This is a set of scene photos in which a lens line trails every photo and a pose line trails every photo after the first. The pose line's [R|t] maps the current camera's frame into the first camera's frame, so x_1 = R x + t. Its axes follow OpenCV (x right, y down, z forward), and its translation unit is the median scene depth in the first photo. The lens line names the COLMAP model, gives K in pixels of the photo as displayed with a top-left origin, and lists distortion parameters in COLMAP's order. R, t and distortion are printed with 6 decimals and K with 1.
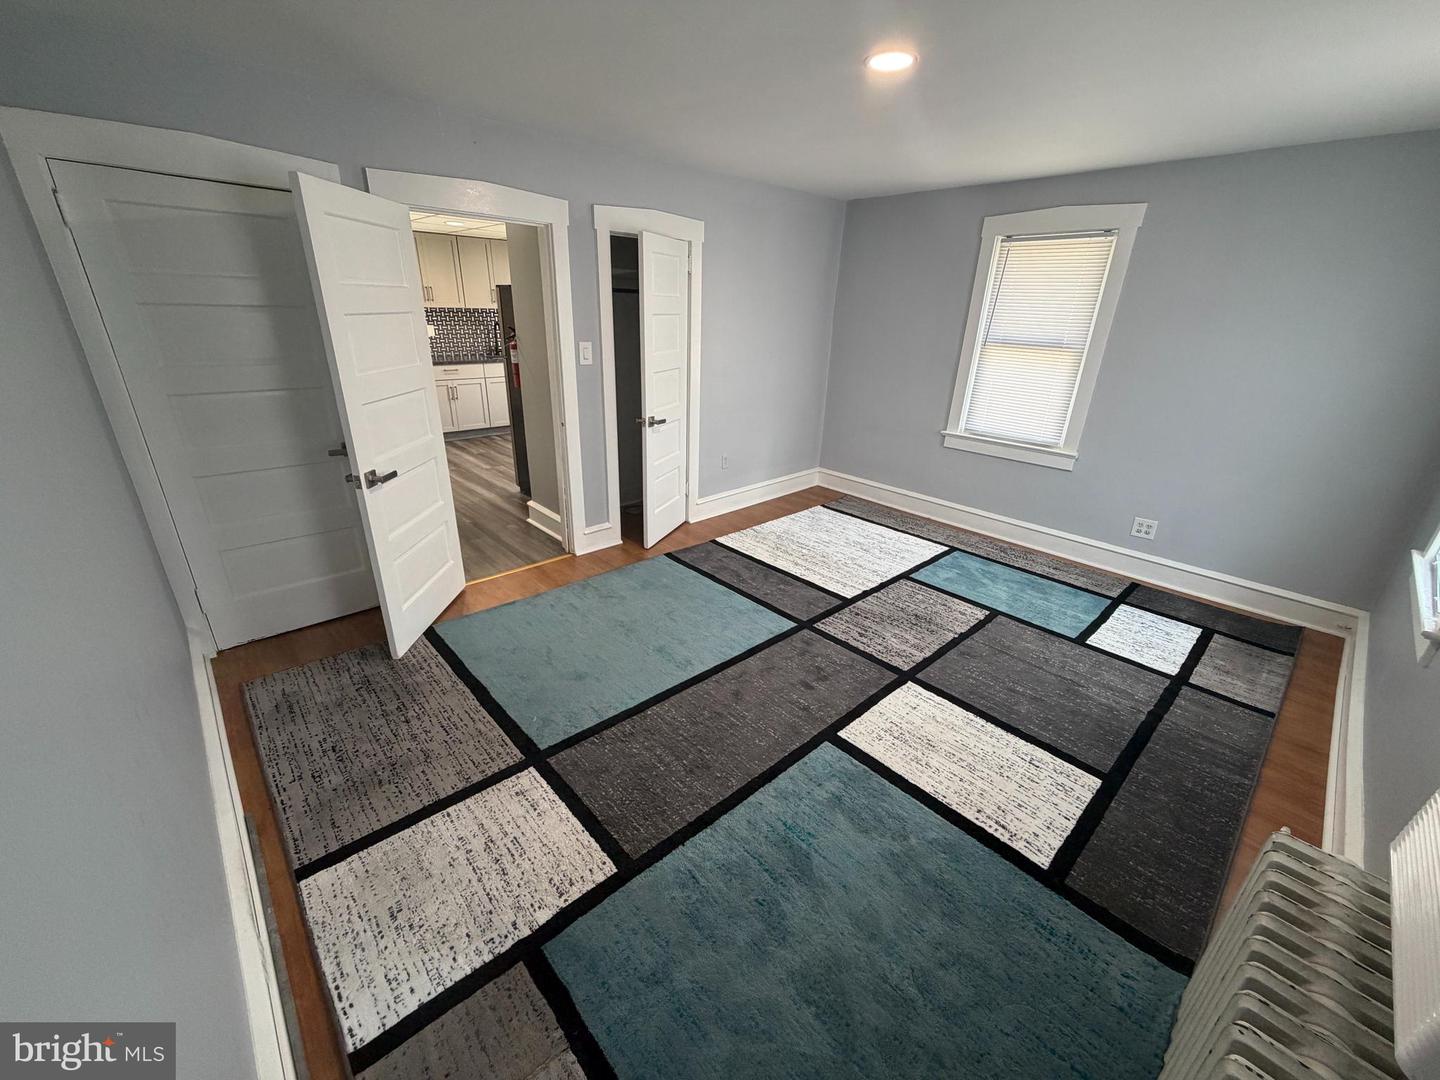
lens RADIAL K [[579.7, 0, 714.5], [0, 579.7, 545.6], [0, 0, 1]] dist [-0.001116, -0.000325]
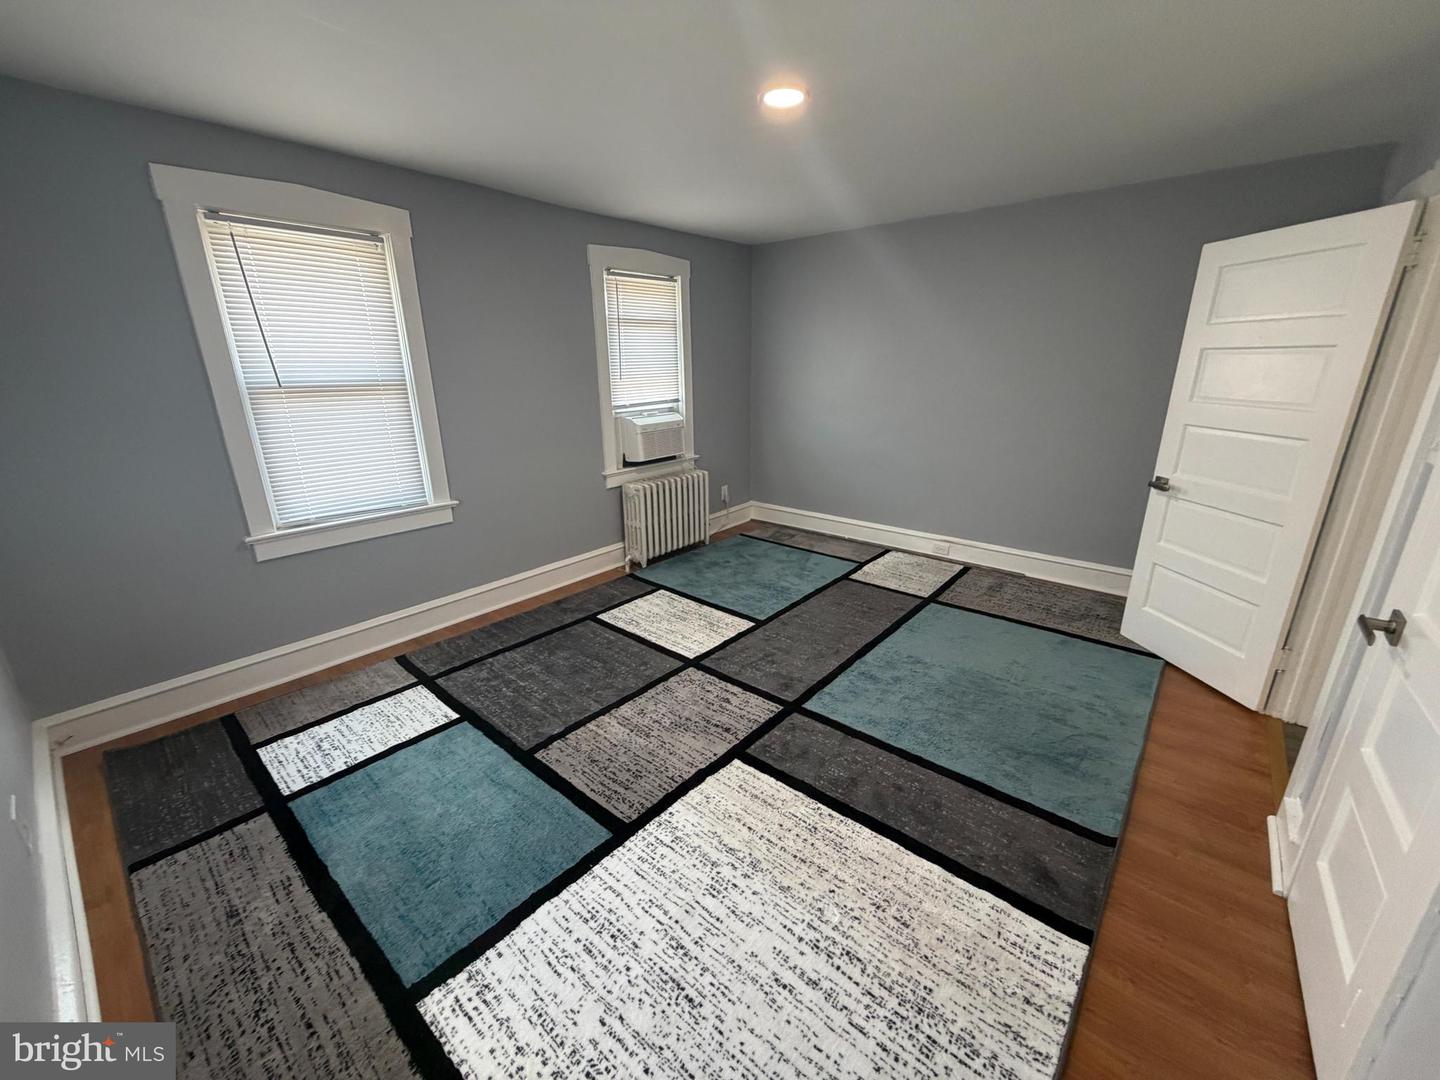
lens RADIAL K [[579.7, 0, 709.0], [0, 579.7, 537.4], [0, 0, 1]] dist [-0.001116, -0.000325]
pose [[-0.993504, 0.014451, -0.112880, 0.387079], [-0.060674, 0.771901, 0.632840, -0.597799], [0.096277, 0.635578, -0.766010, 1.557231]]
